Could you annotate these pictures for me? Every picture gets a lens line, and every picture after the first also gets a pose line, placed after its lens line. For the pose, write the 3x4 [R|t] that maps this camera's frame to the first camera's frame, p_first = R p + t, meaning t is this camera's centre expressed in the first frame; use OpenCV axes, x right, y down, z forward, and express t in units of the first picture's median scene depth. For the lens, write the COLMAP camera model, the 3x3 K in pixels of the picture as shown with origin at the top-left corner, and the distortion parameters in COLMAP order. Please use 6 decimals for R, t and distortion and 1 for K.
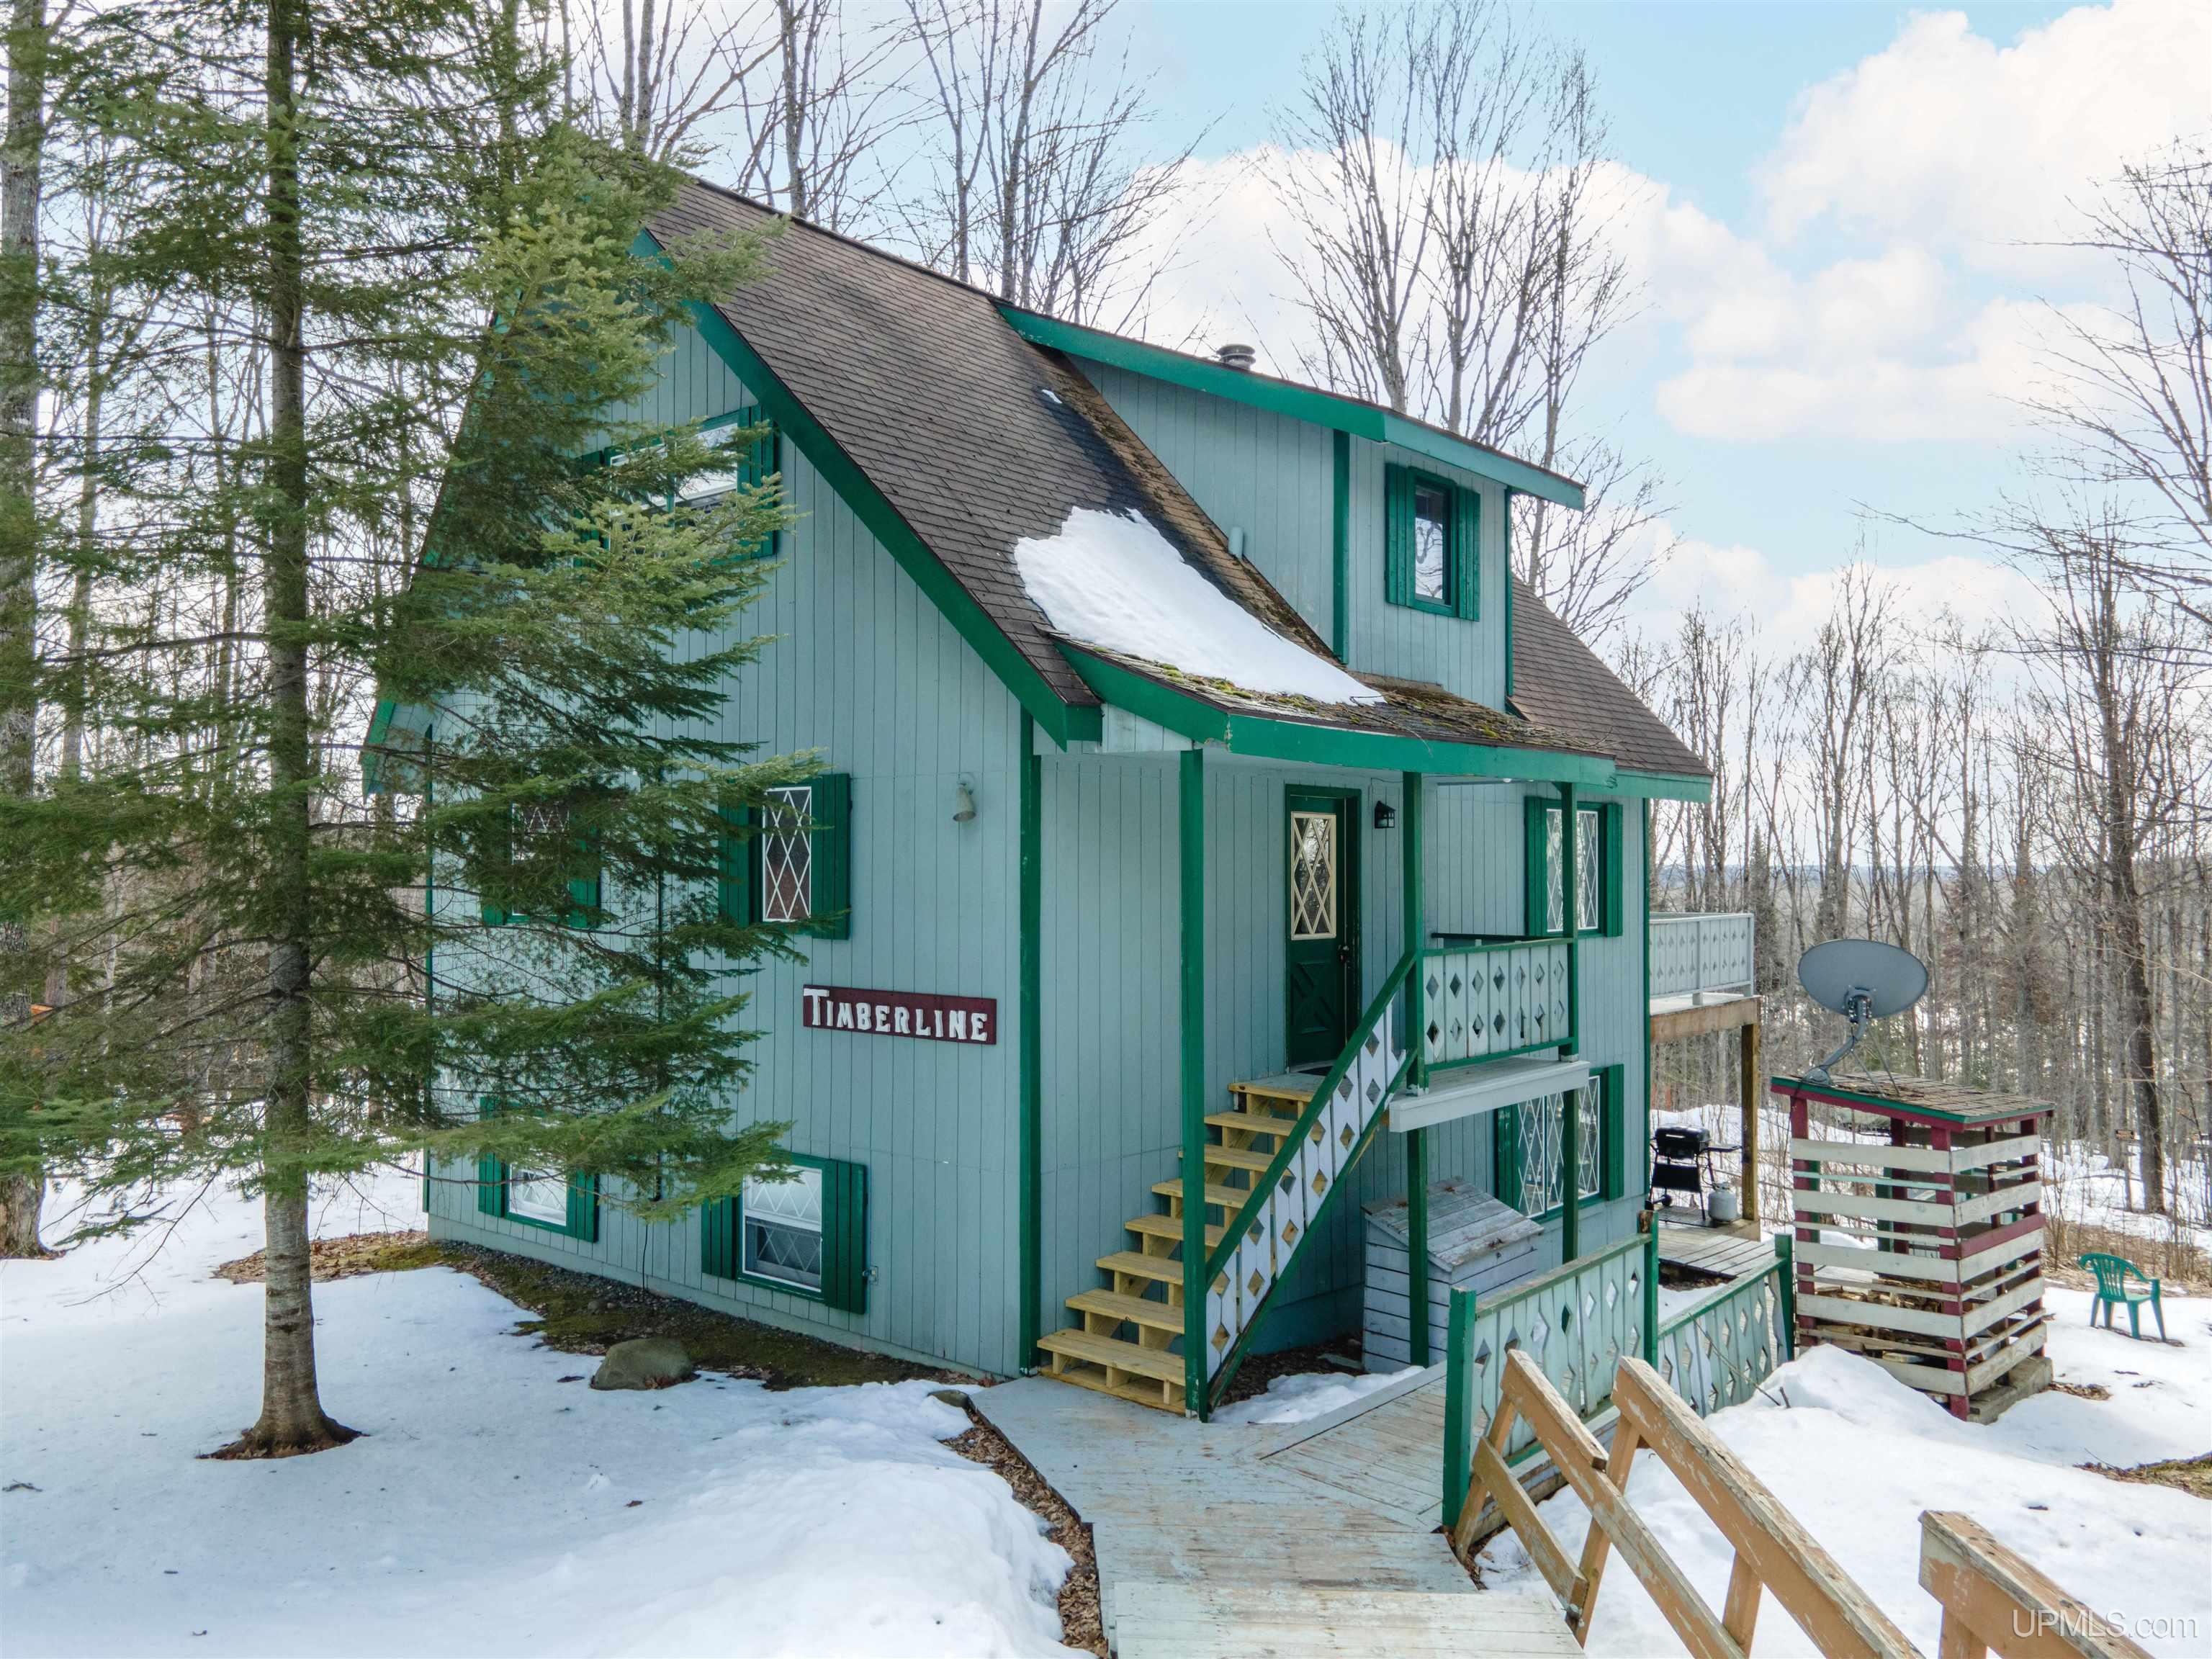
lens RADIAL K [[1538.2, 0, 1107.3], [0, 1538.2, 866.4], [0, 0, 1]] dist [0.046818, -0.000612]
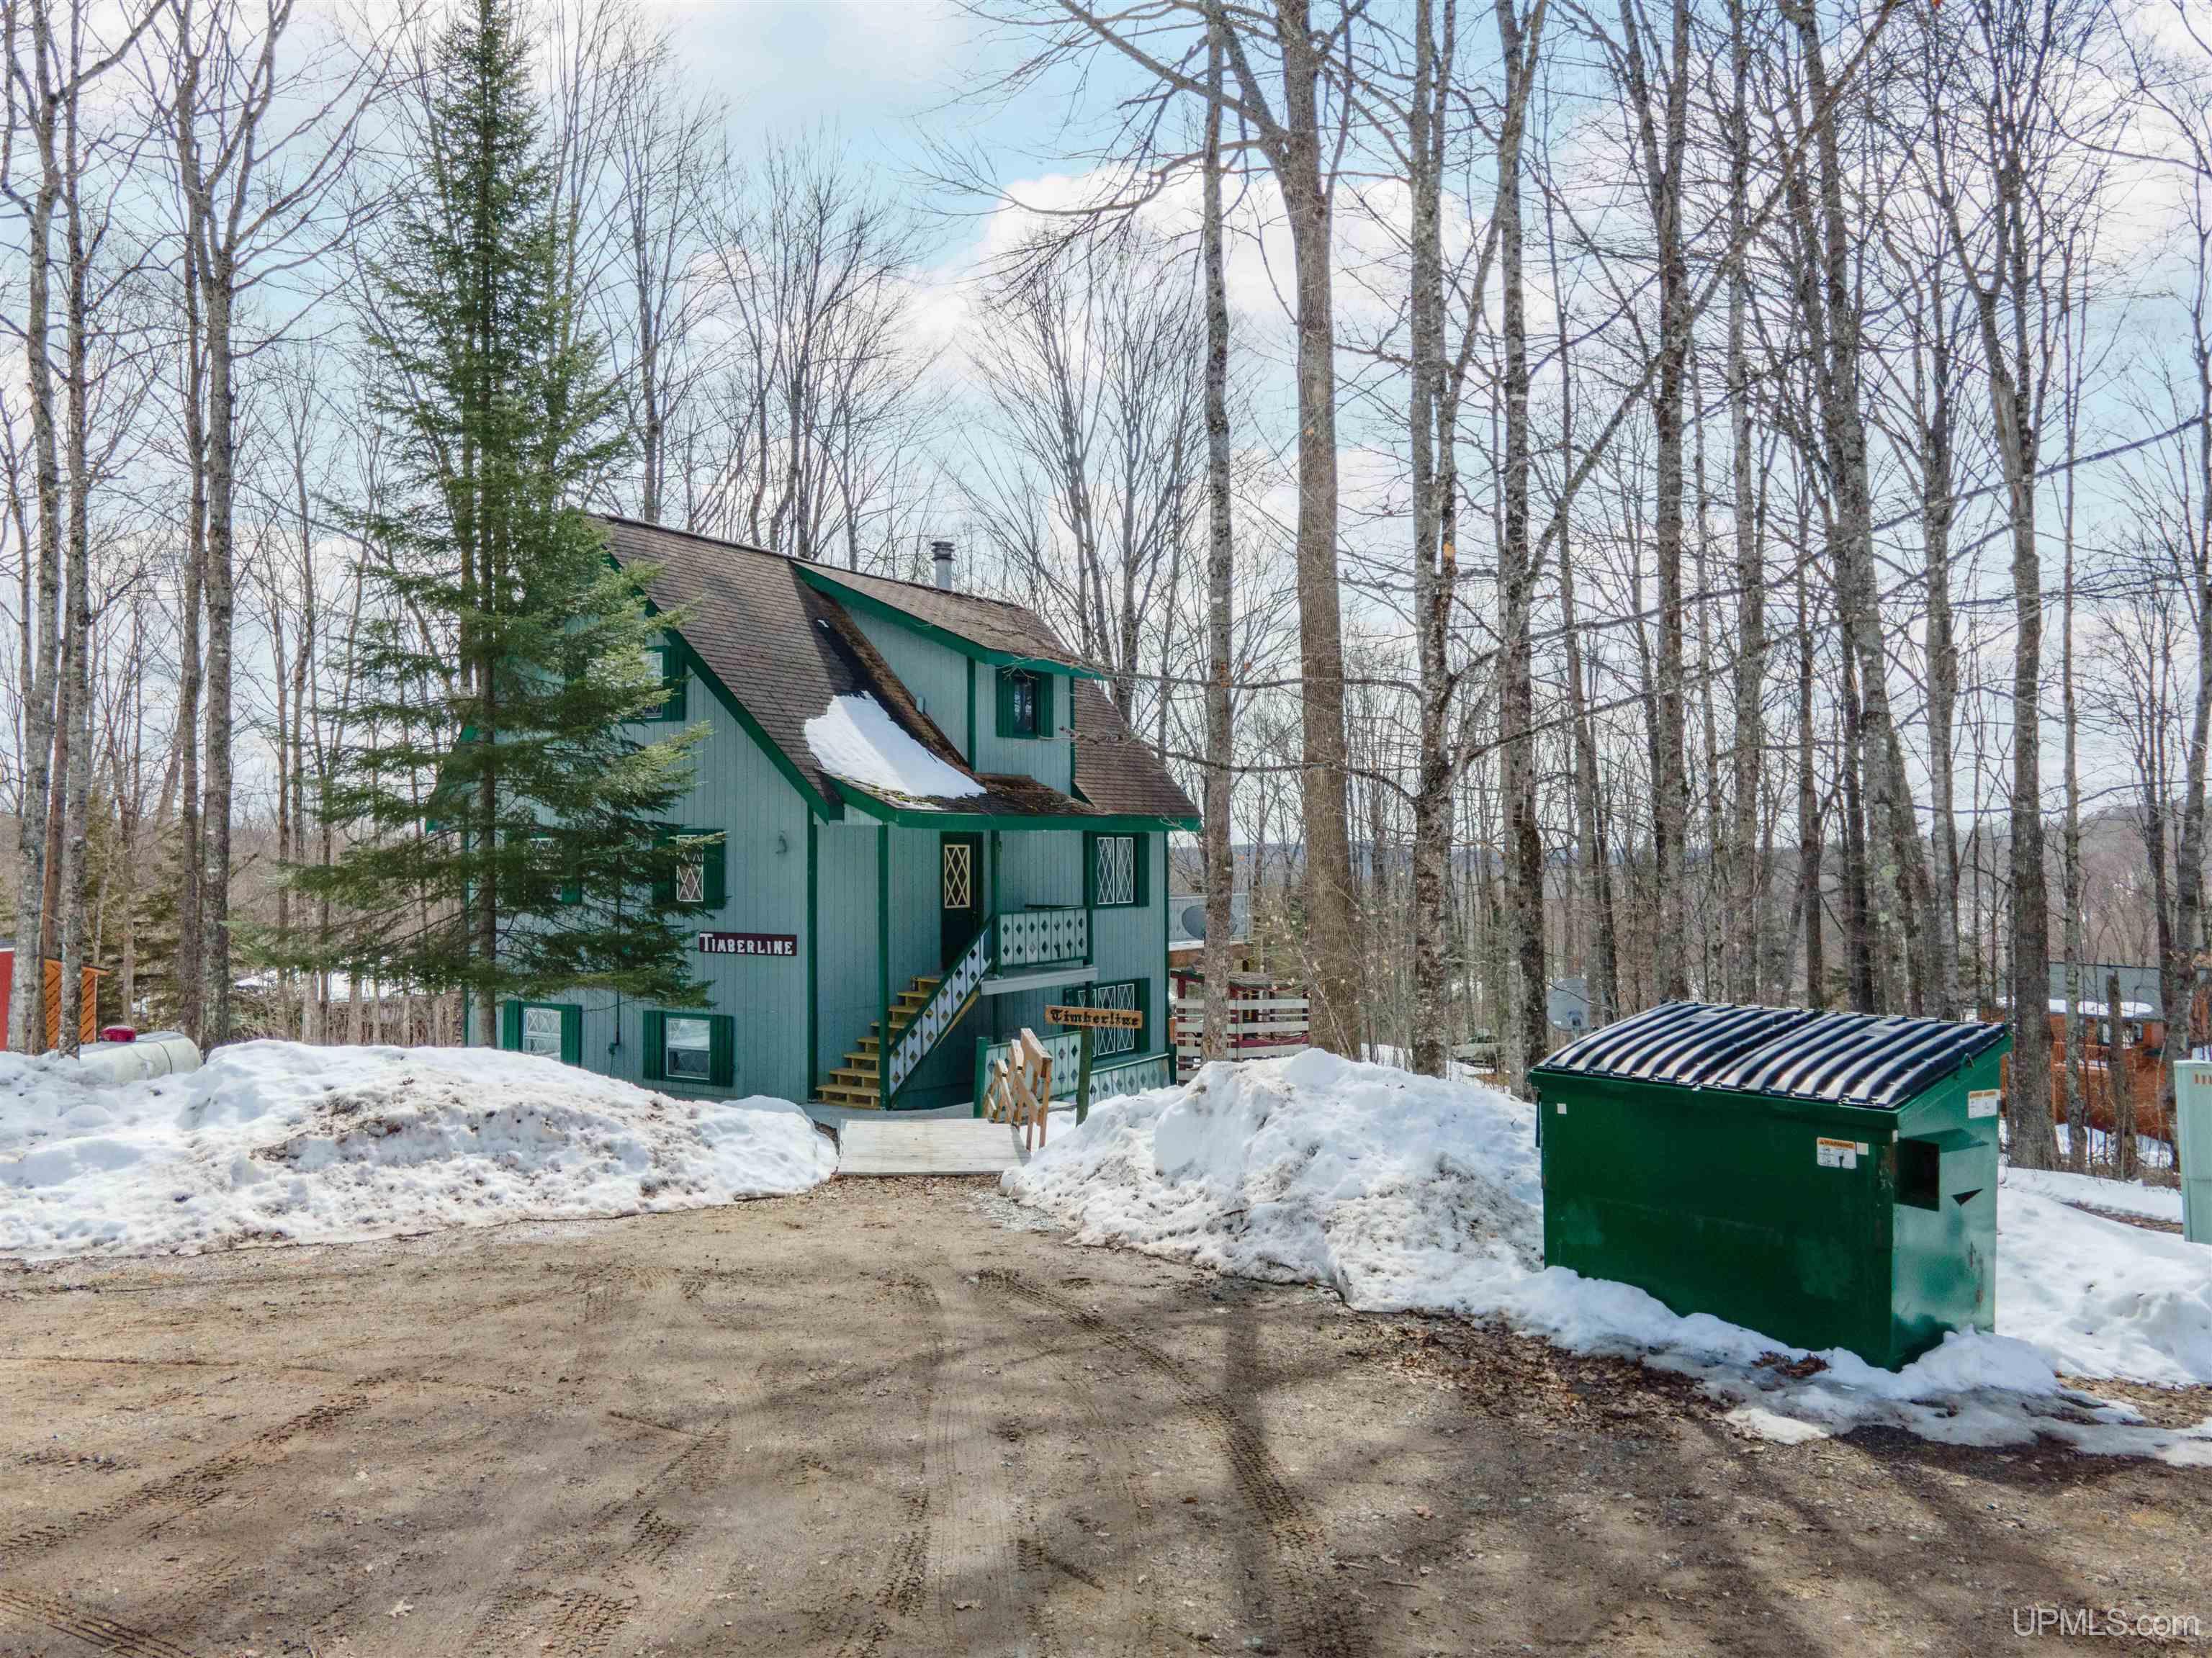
lens RADIAL K [[1544.6, 0, 1122.1], [0, 1544.6, 842.9], [0, 0, 1]] dist [0.050460, -0.002807]
pose [[0.989313, -0.003103, 0.145773, 0.061260], [0.004009, 0.999974, -0.005918, -0.028047], [-0.145751, 0.006439, 0.989300, -1.167490]]
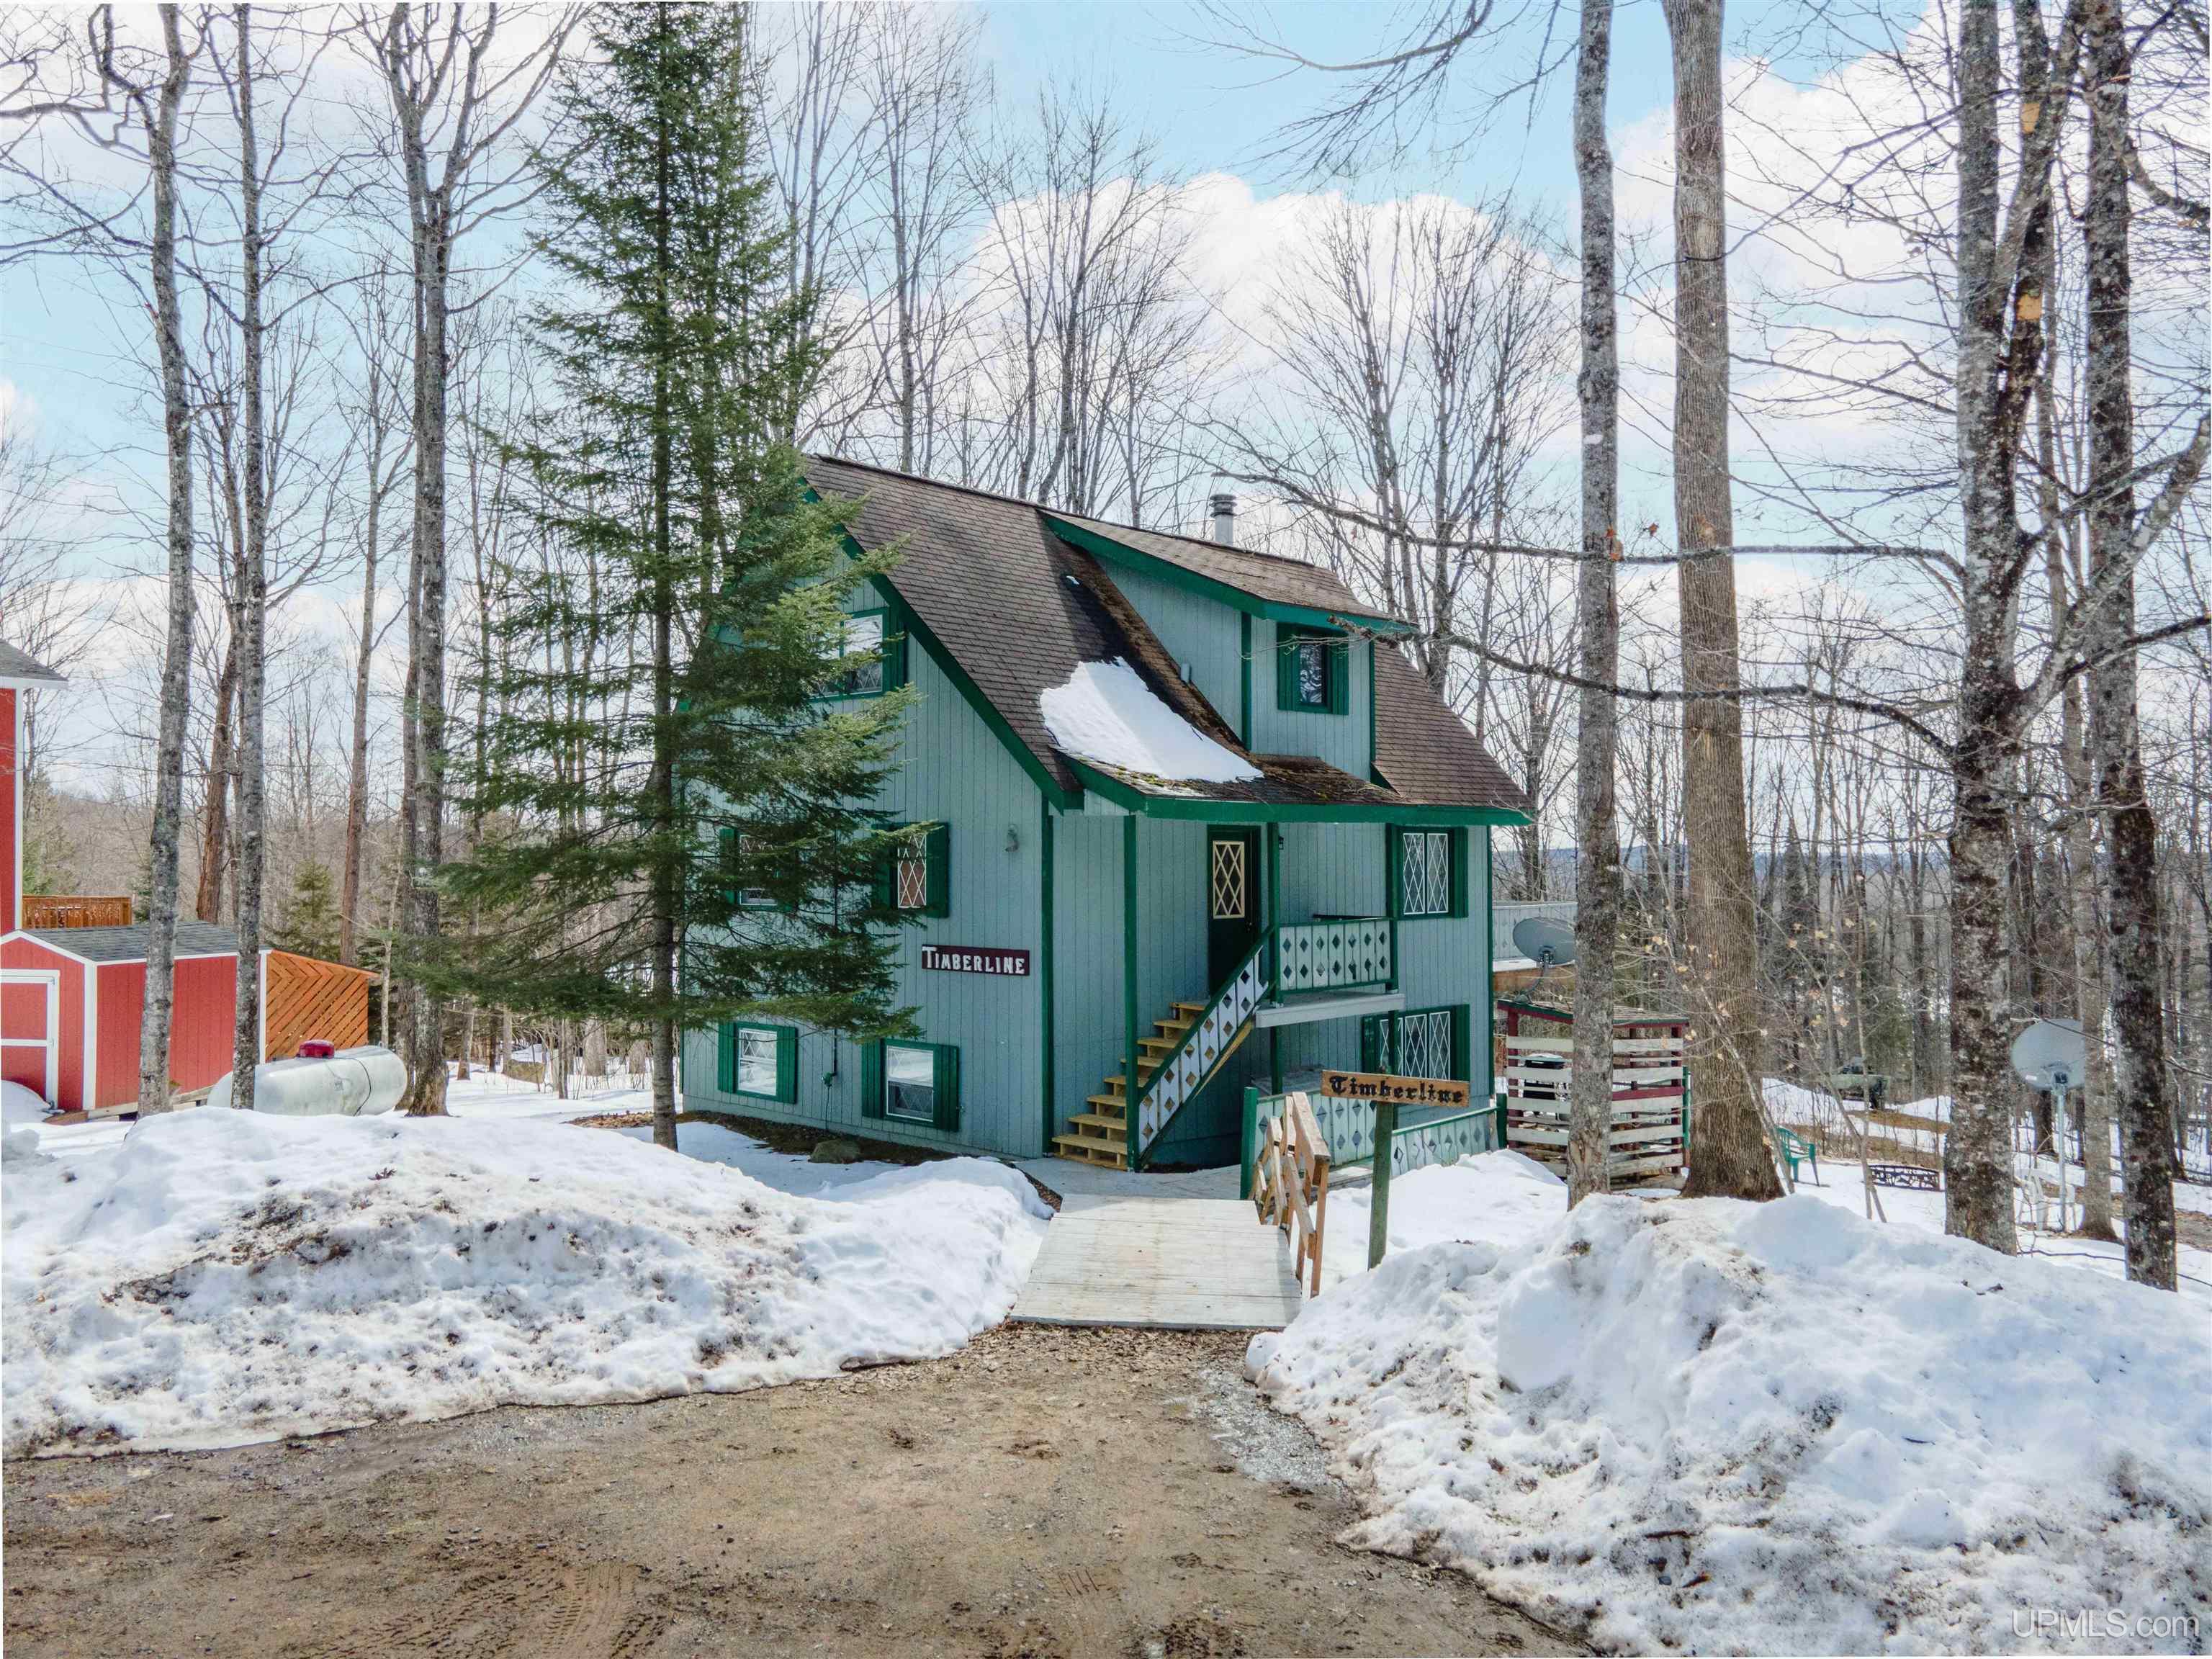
lens RADIAL K [[1544.7, 0, 1122.1], [0, 1544.7, 843.4], [0, 0, 1]] dist [0.050460, -0.002807]
pose [[0.998664, -0.004351, -0.051488, 0.120888], [0.003893, 0.999952, -0.009000, -0.020708], [0.051525, 0.008788, 0.998633, -0.745692]]
